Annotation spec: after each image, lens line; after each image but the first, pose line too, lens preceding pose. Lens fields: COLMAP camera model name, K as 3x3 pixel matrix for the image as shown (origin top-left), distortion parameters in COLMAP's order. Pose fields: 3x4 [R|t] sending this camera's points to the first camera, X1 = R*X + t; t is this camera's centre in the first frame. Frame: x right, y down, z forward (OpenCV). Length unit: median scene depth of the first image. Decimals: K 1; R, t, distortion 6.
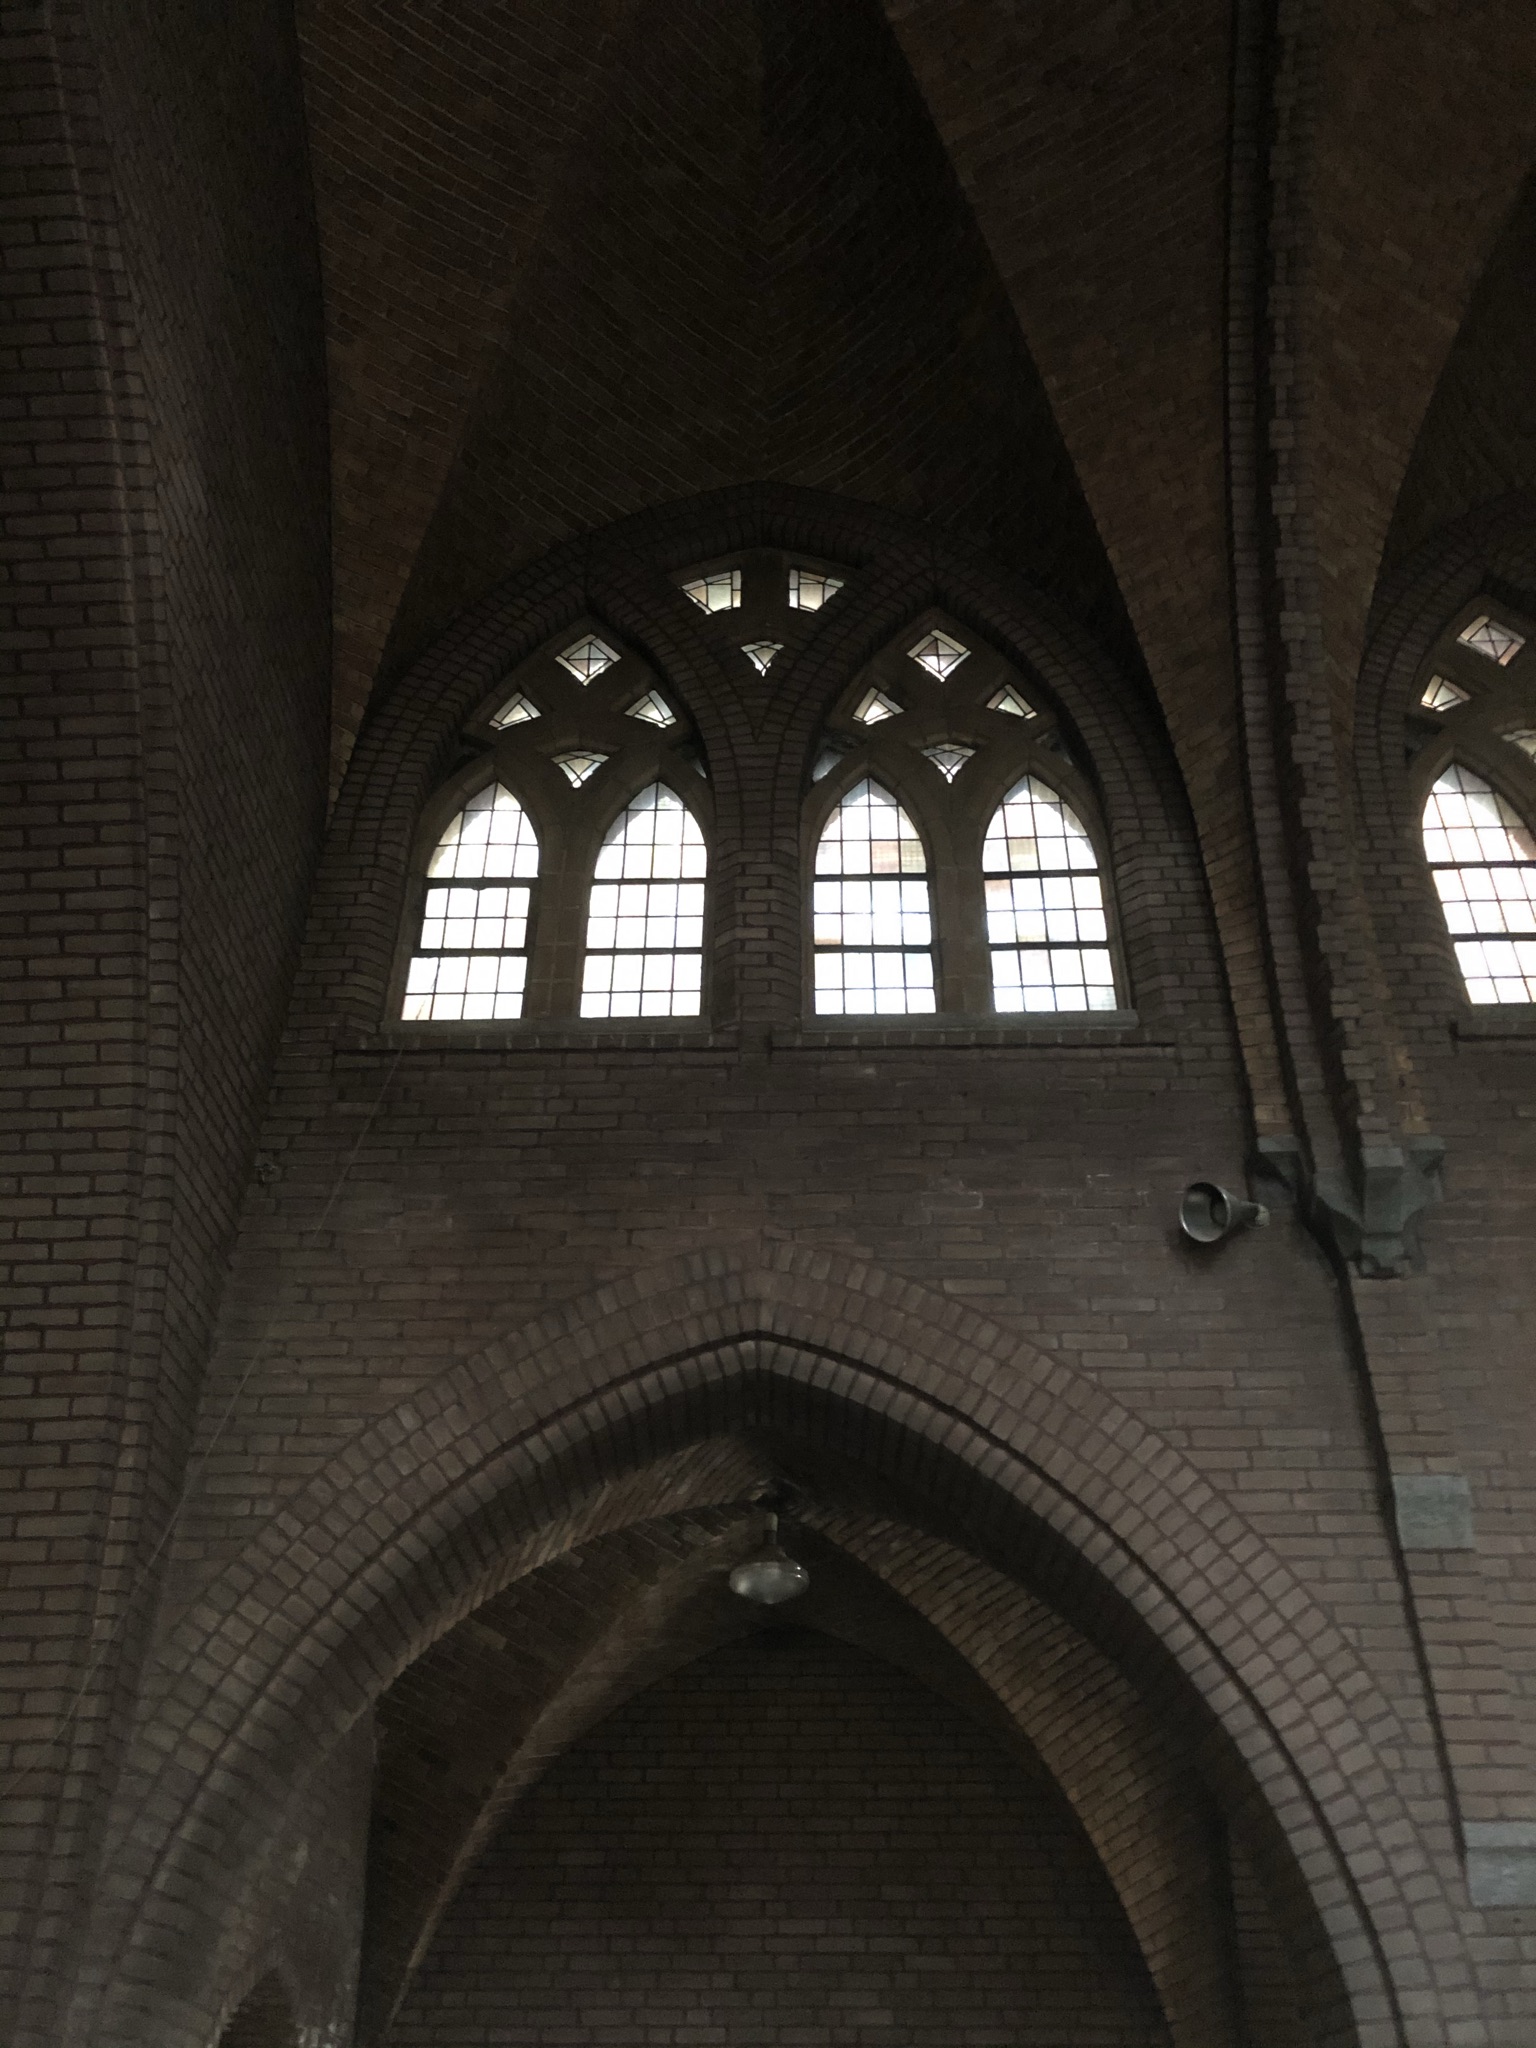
lens RADIAL K [[1697.6, 0, 758.0], [0, 1697.6, 1017.4], [0, 0, 1]] dist [0.018396, -0.013832]
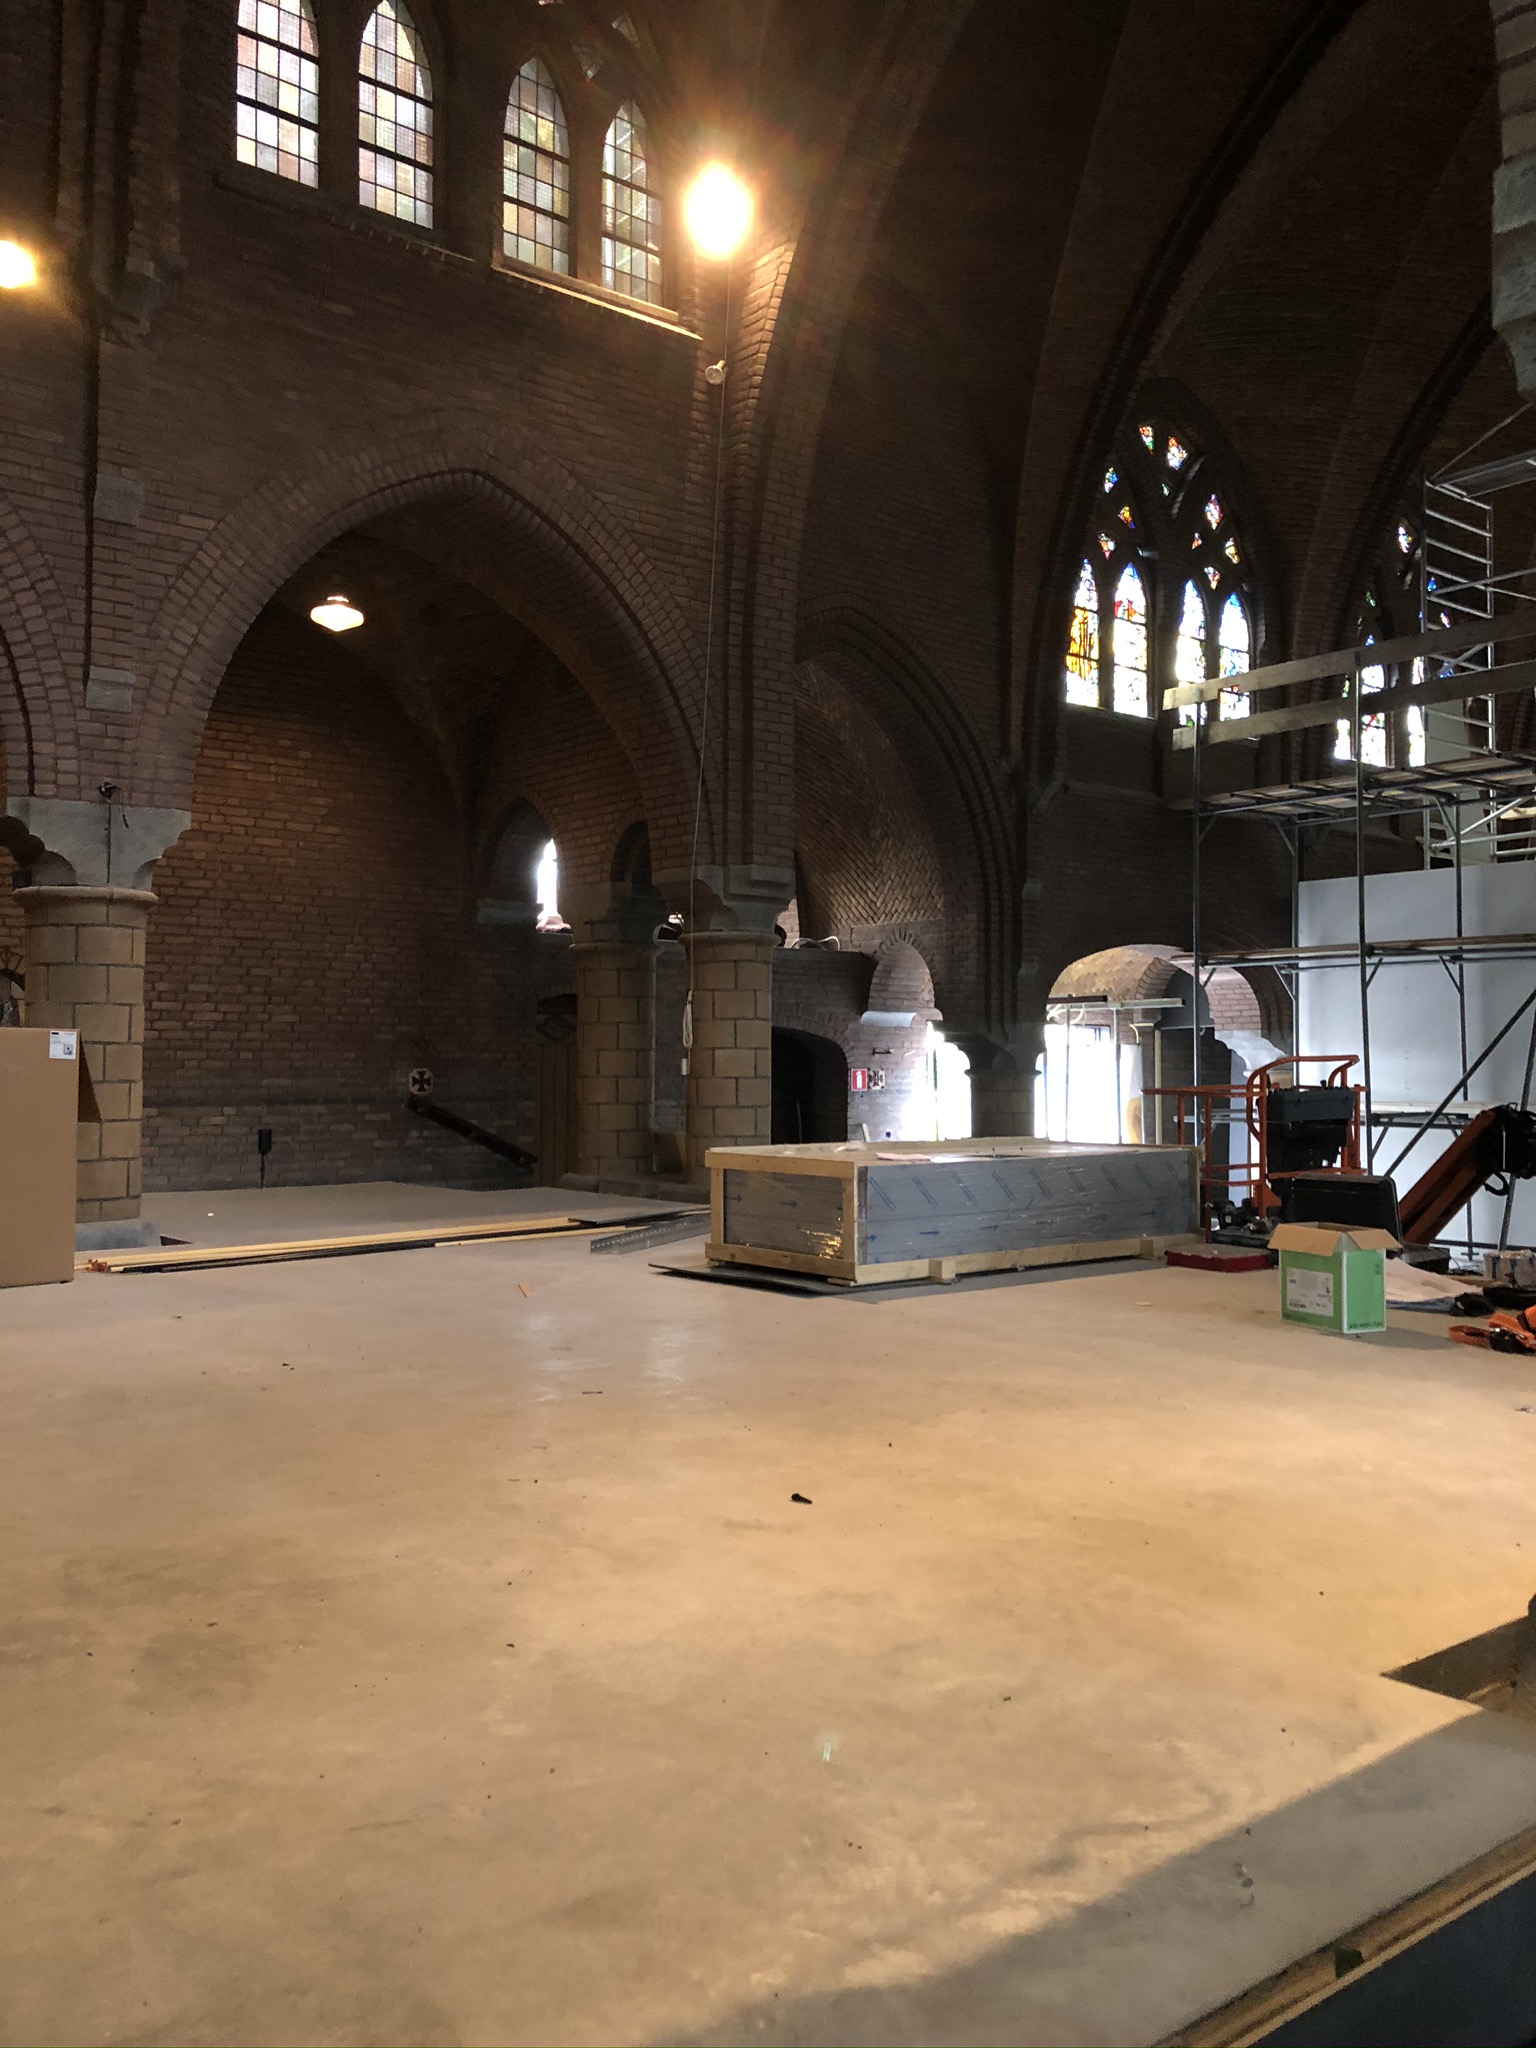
lens RADIAL K [[1697.6, 0, 763.2], [0, 1697.6, 1015.0], [0, 0, 1]] dist [0.018396, -0.013832]
pose [[0.750147, 0.025713, 0.660771, -0.217593], [-0.379712, 0.834835, 0.398585, -0.193626], [-0.541385, -0.549900, 0.636012, -0.682091]]
